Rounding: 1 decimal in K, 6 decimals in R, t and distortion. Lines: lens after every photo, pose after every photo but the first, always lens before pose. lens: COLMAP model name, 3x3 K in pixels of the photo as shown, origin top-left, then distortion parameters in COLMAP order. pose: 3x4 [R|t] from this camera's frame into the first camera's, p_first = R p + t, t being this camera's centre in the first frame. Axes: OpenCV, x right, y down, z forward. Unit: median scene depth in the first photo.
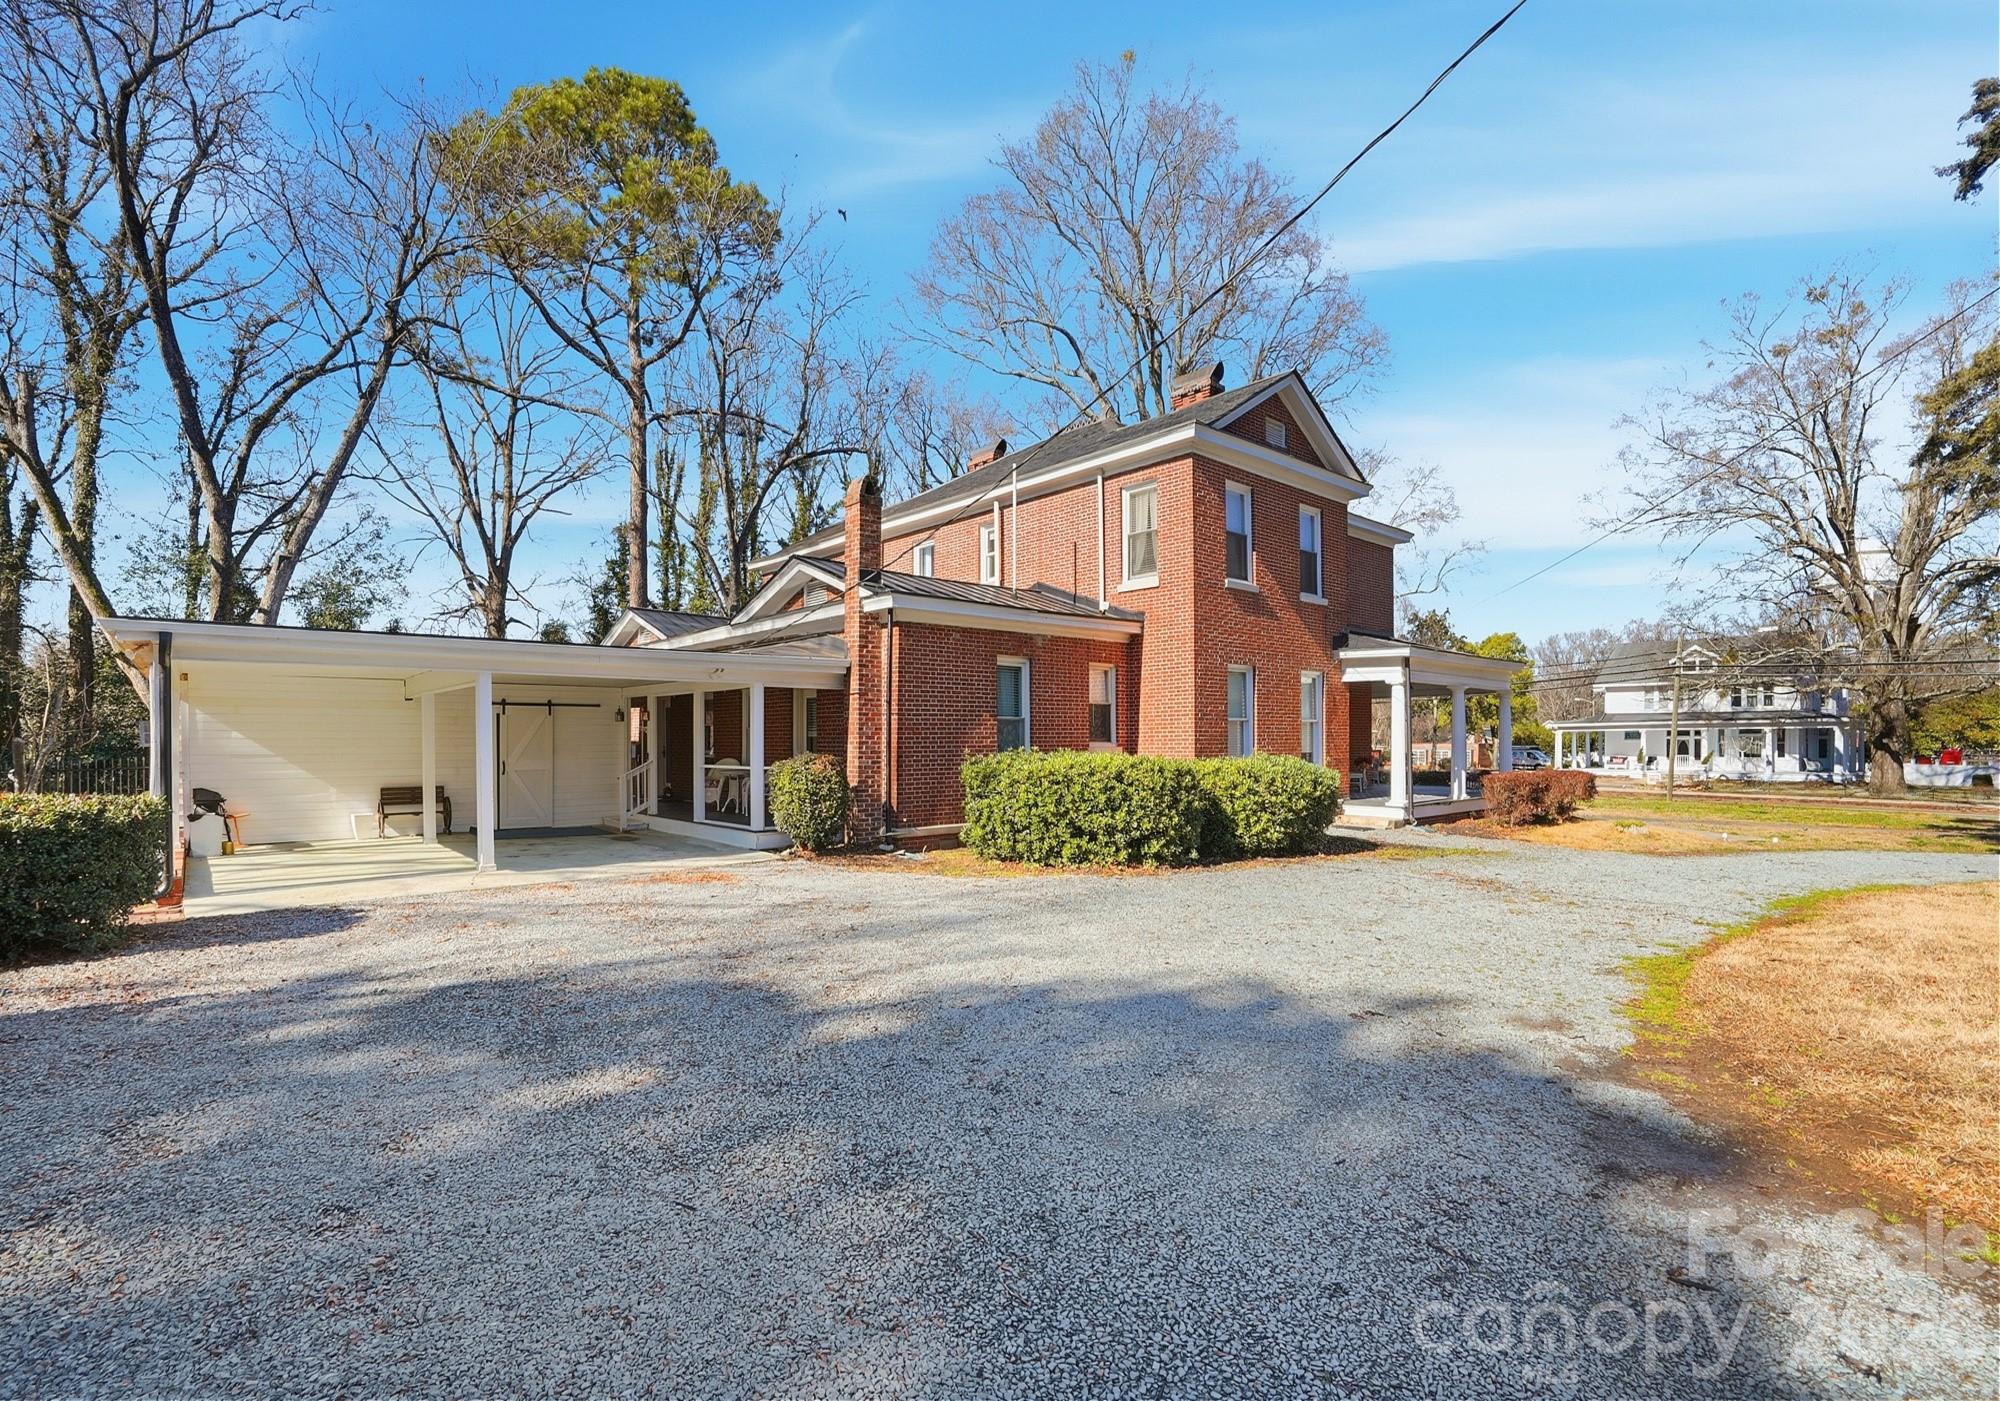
lens RADIAL K [[1047.0, 0, 1000.0], [0, 1047.0, 700.5], [0, 0, 1]] dist [-0.000511, 0.000048]
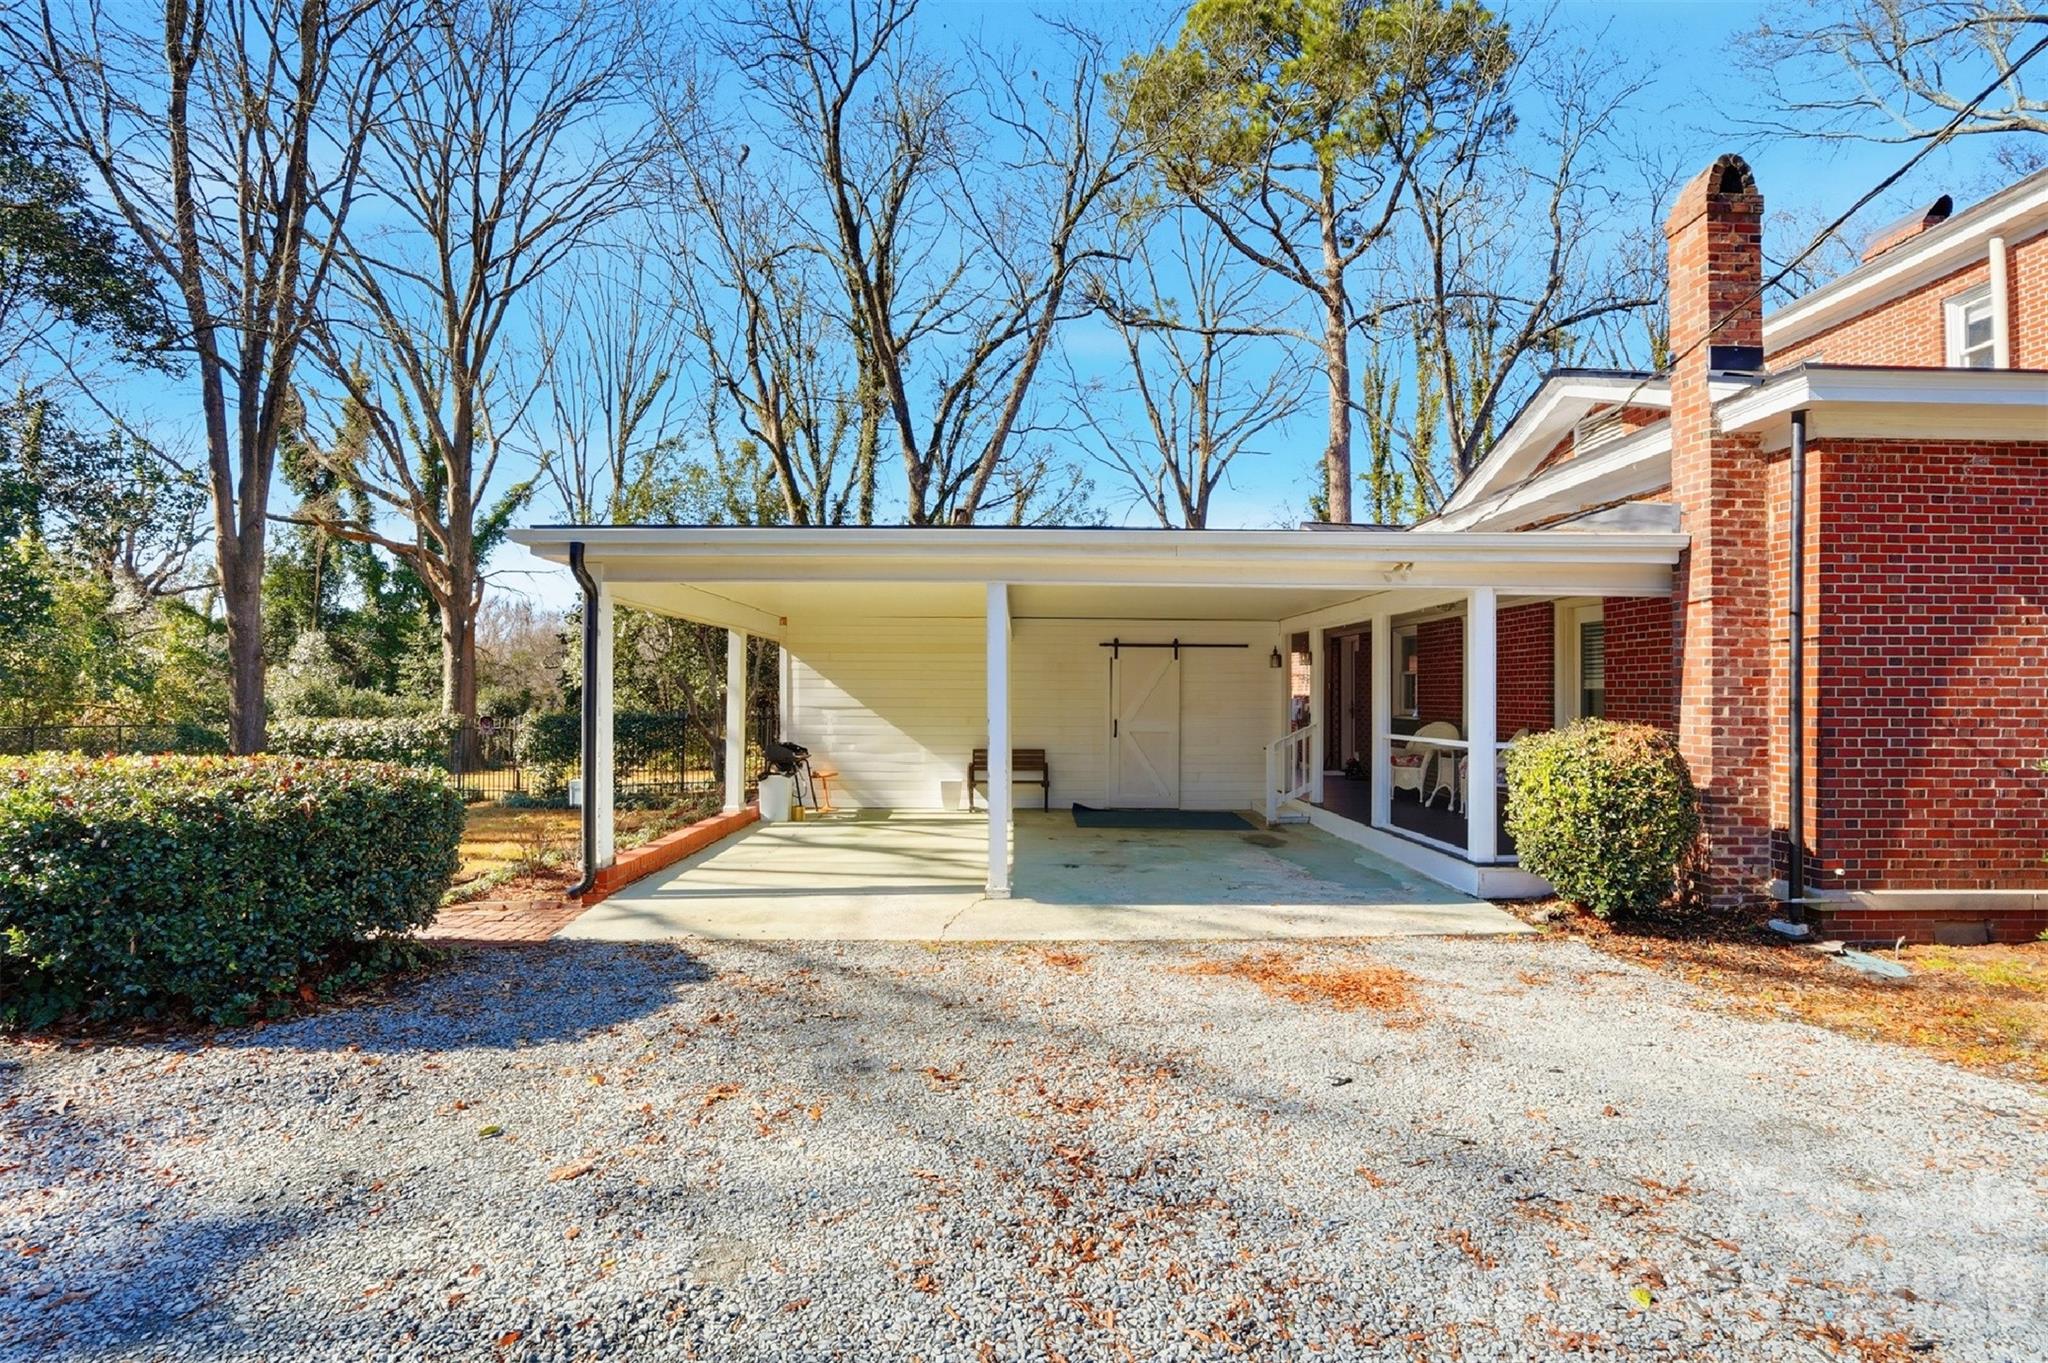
lens RADIAL K [[779.4, 0, 1019.4], [0, 779.4, 688.2], [0, 0, 1]] dist [-0.049950, 0.011536]
pose [[0.702430, 0.002074, -0.711750, -0.109881], [0.018236, 0.999615, 0.020910, 0.020473], [0.711519, -0.027667, 0.702122, 0.513732]]
